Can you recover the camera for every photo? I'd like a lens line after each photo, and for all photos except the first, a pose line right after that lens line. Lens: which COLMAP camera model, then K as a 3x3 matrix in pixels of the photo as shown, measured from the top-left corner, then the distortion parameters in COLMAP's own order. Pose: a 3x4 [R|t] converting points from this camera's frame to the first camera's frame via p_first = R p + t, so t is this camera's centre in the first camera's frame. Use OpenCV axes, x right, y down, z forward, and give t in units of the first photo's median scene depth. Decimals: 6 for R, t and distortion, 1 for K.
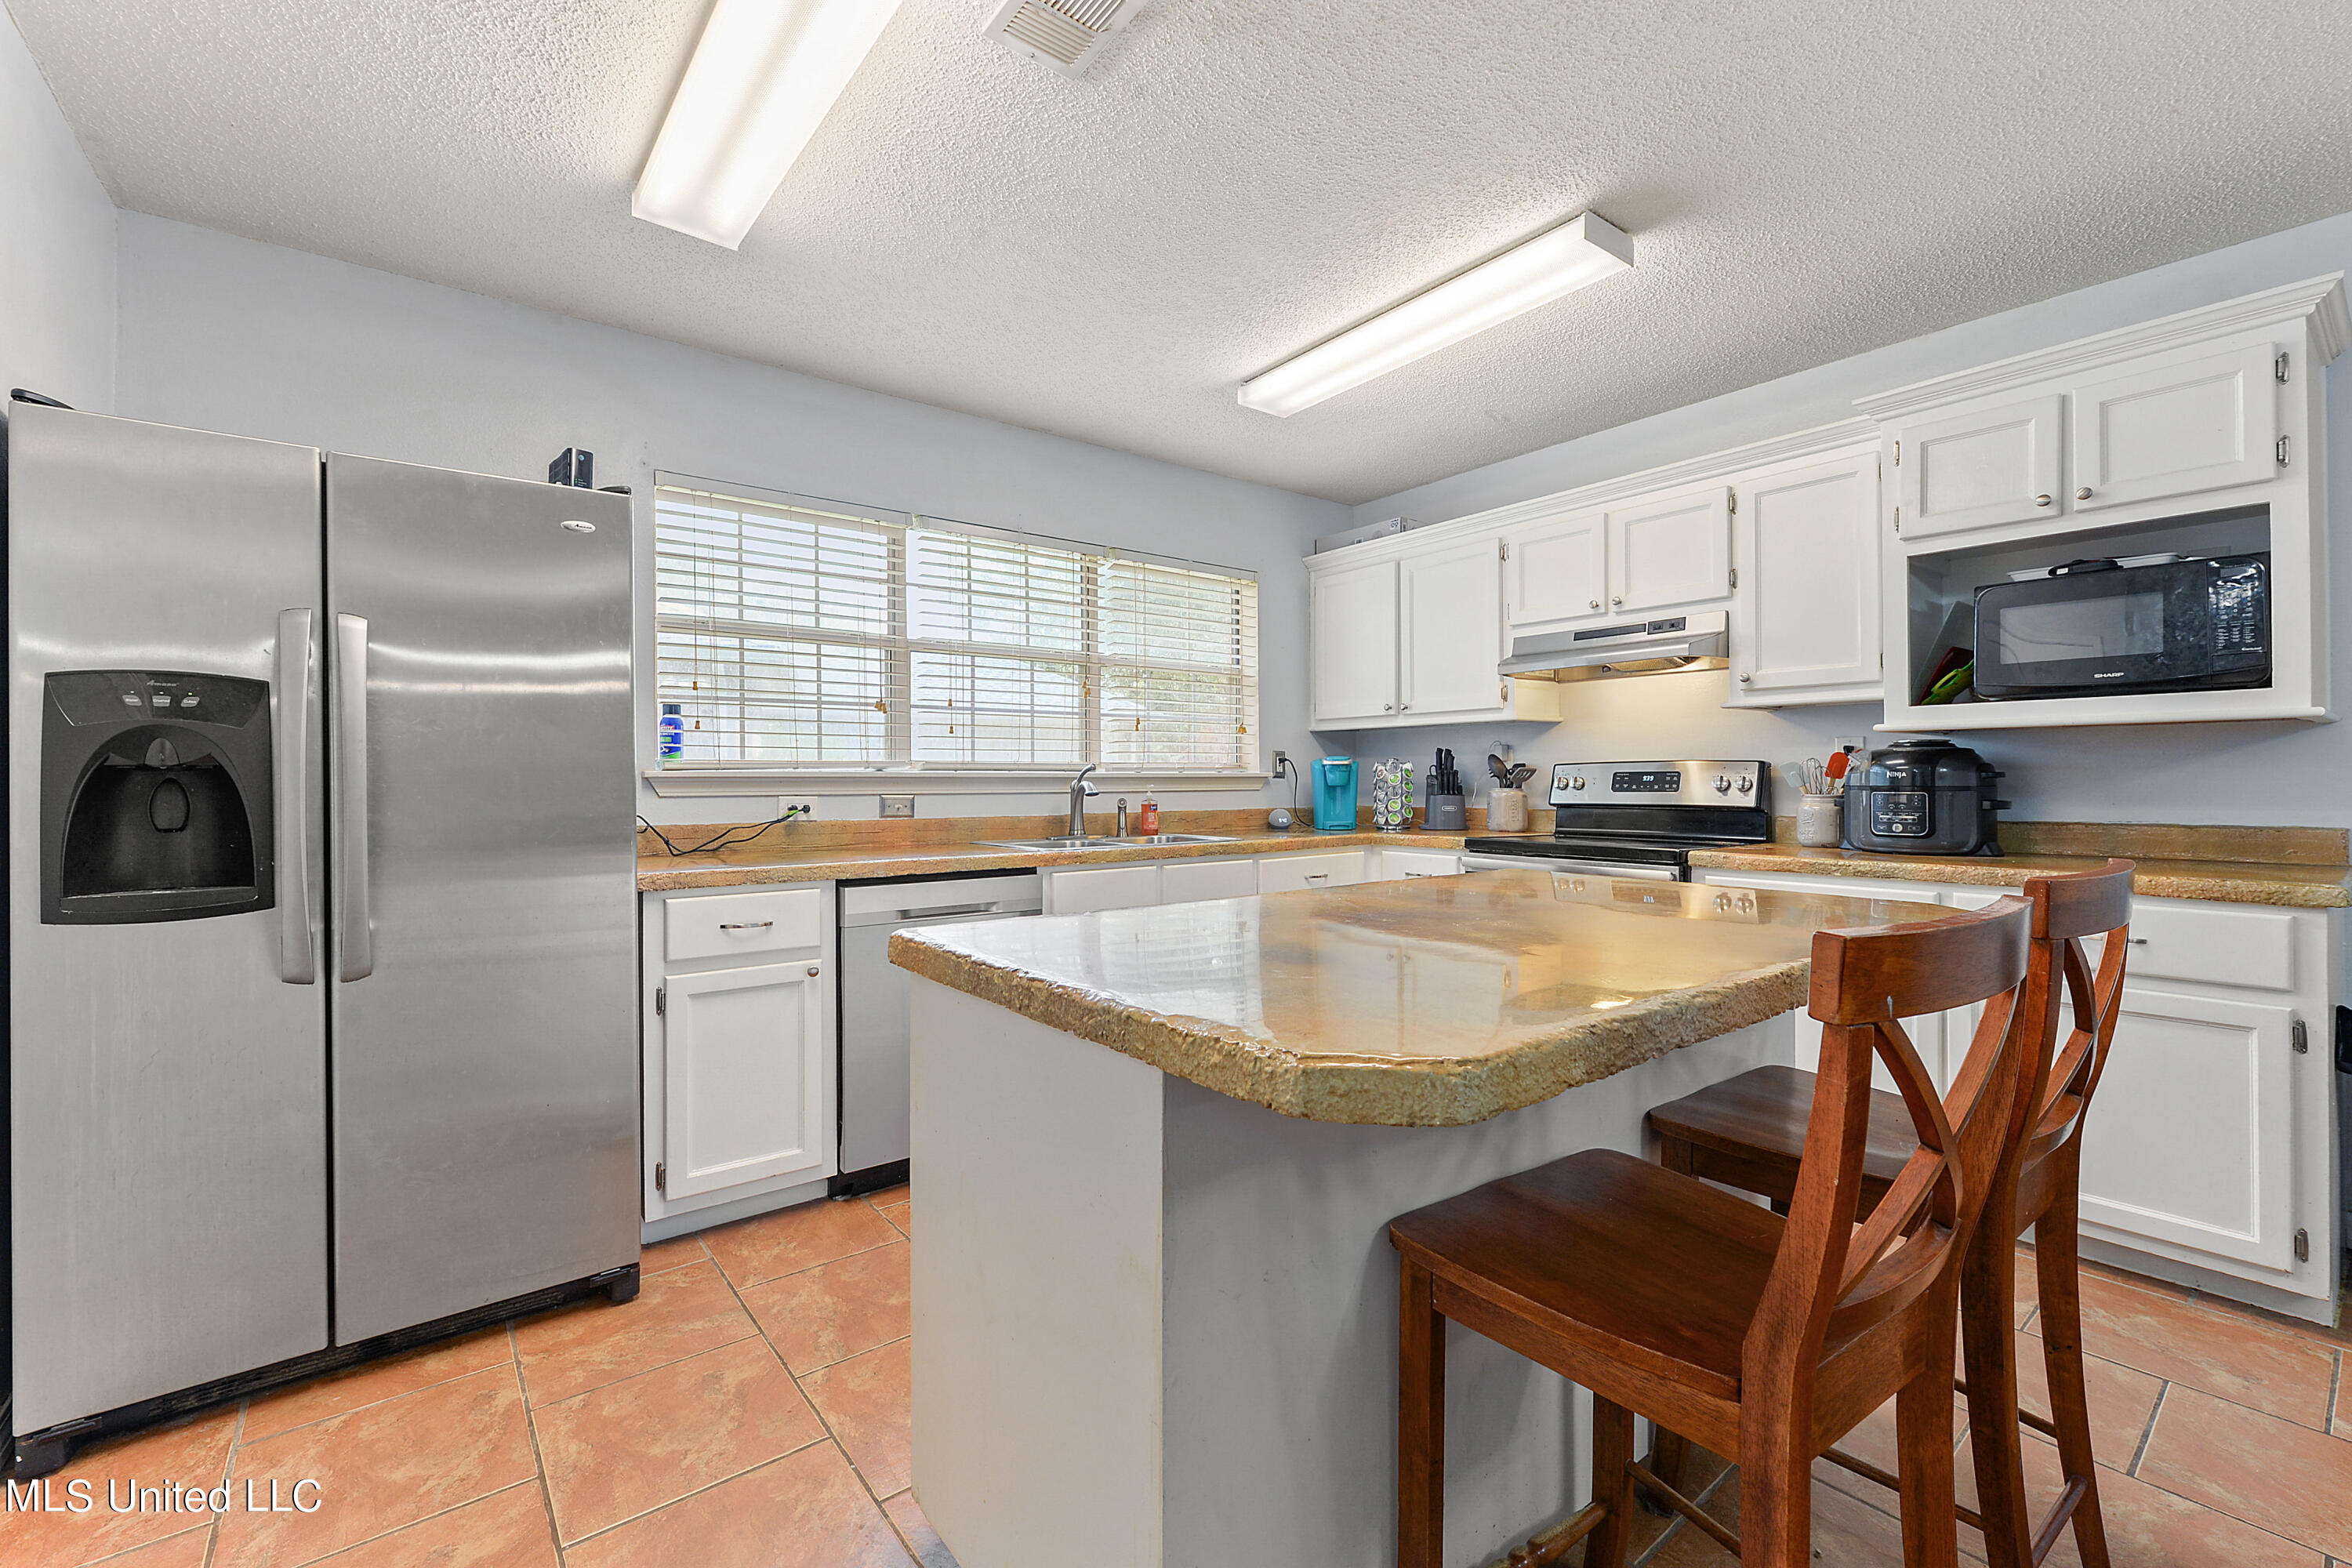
lens RADIAL K [[988.3, 0, 1169.8], [0, 988.3, 781.8], [0, 0, 1]] dist [0.005322, -0.000277]
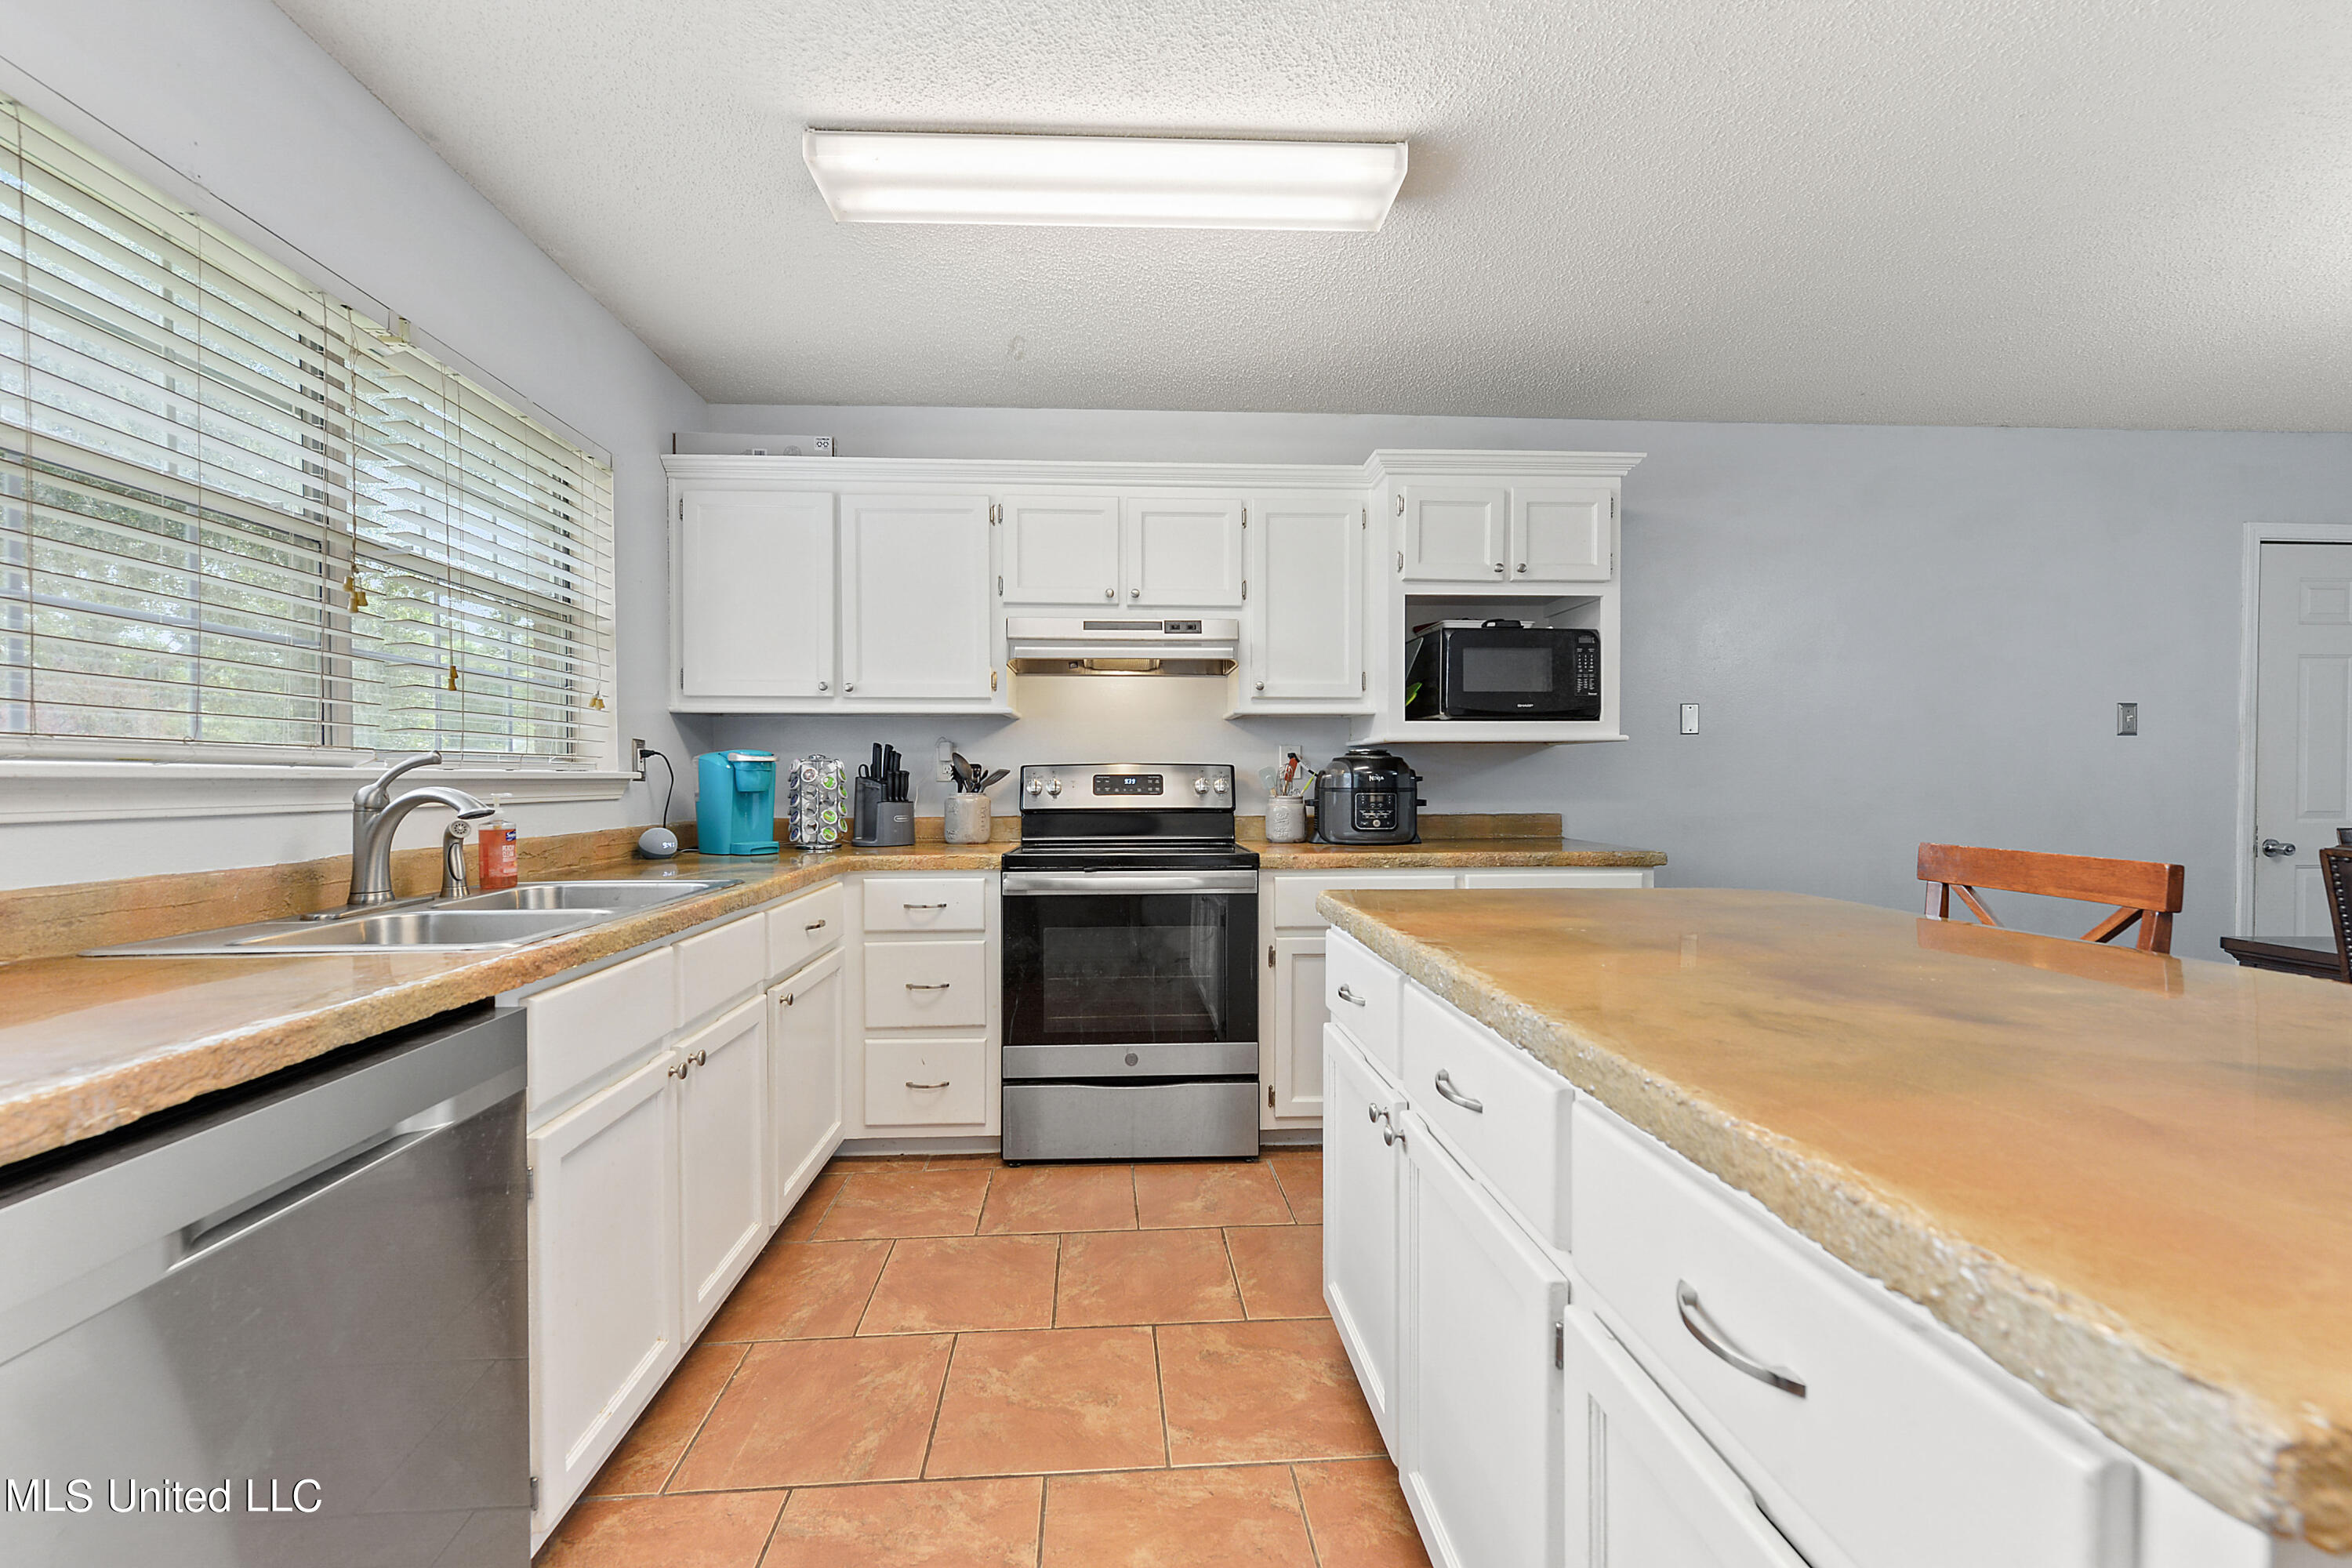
lens RADIAL K [[935.3, 0, 1167.1], [0, 935.3, 785.1], [0, 0, 1]] dist [0.009268, -0.000650]
pose [[0.561552, -0.003464, 0.827434, -0.257690], [0.002136, 0.999994, 0.002737, -0.002171], [-0.827439, 0.000230, 0.561556, 0.451464]]
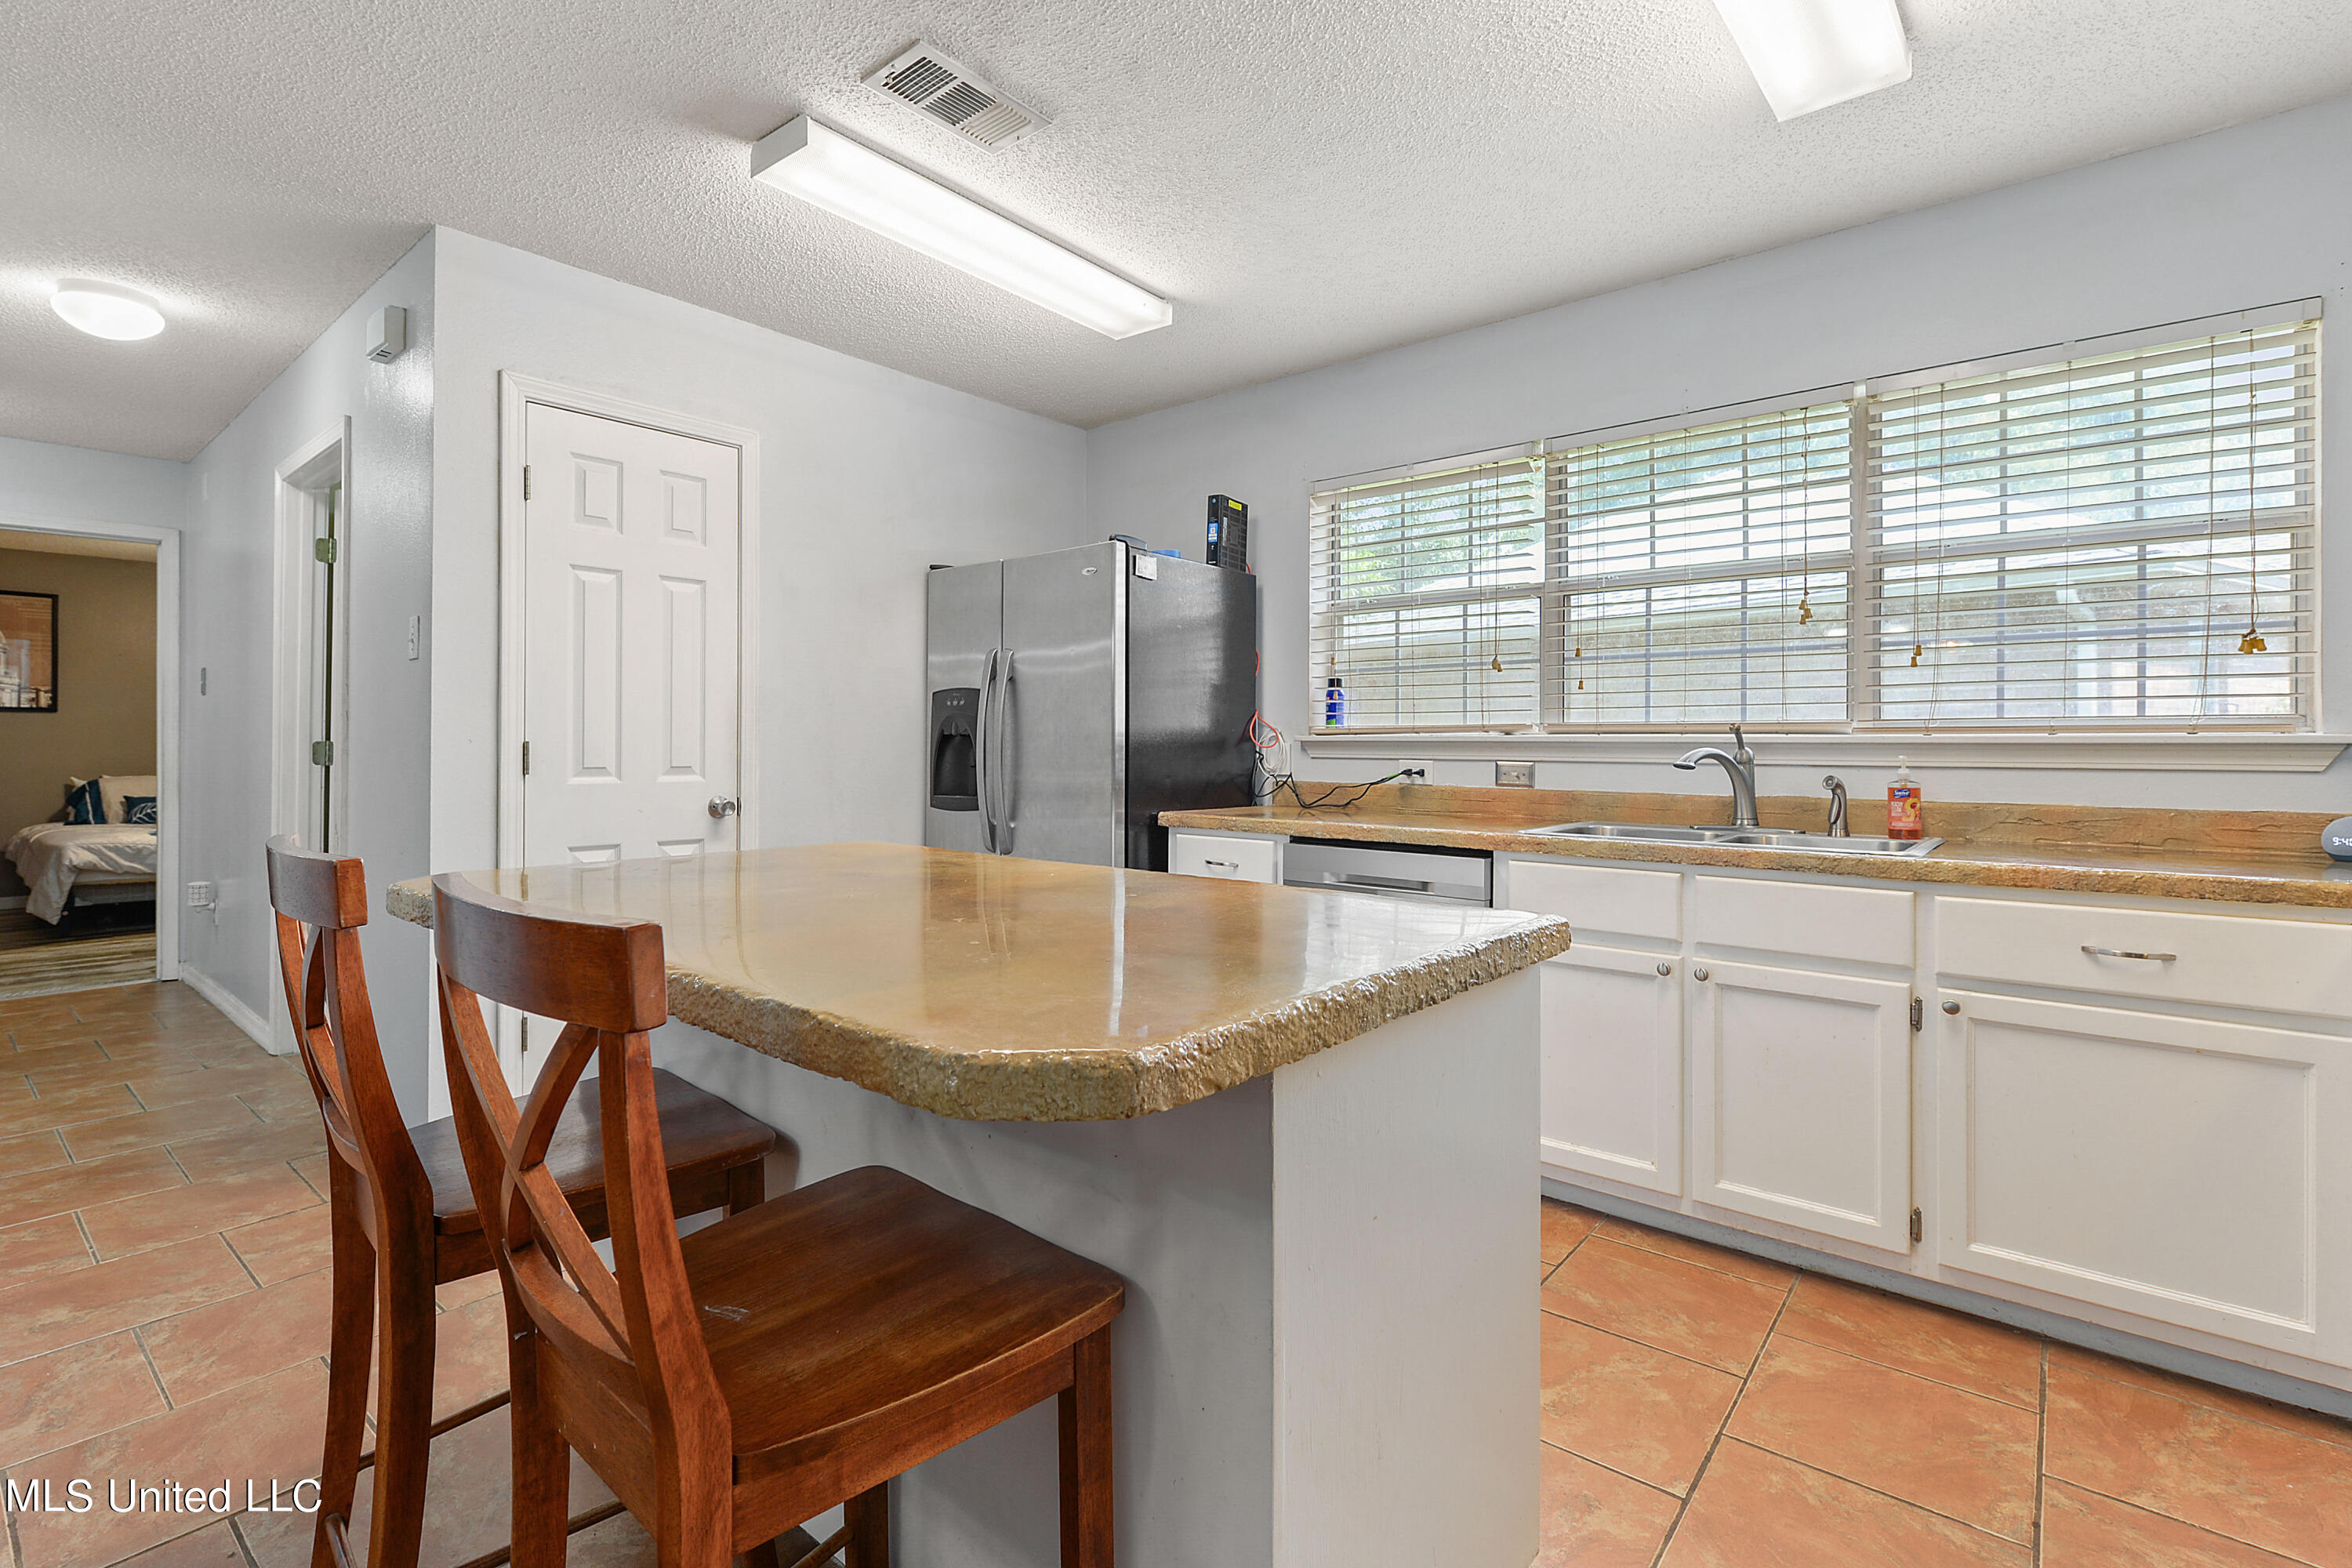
lens RADIAL K [[1075.4, 0, 1127.4], [0, 1075.4, 734.6], [0, 0, 1]] dist [-0.003309, -0.000018]
pose [[0.179340, -0.002985, -0.983783, 0.584394], [-0.006786, 0.999968, -0.004271, -0.004234], [0.983764, 0.007442, 0.179314, 0.451460]]
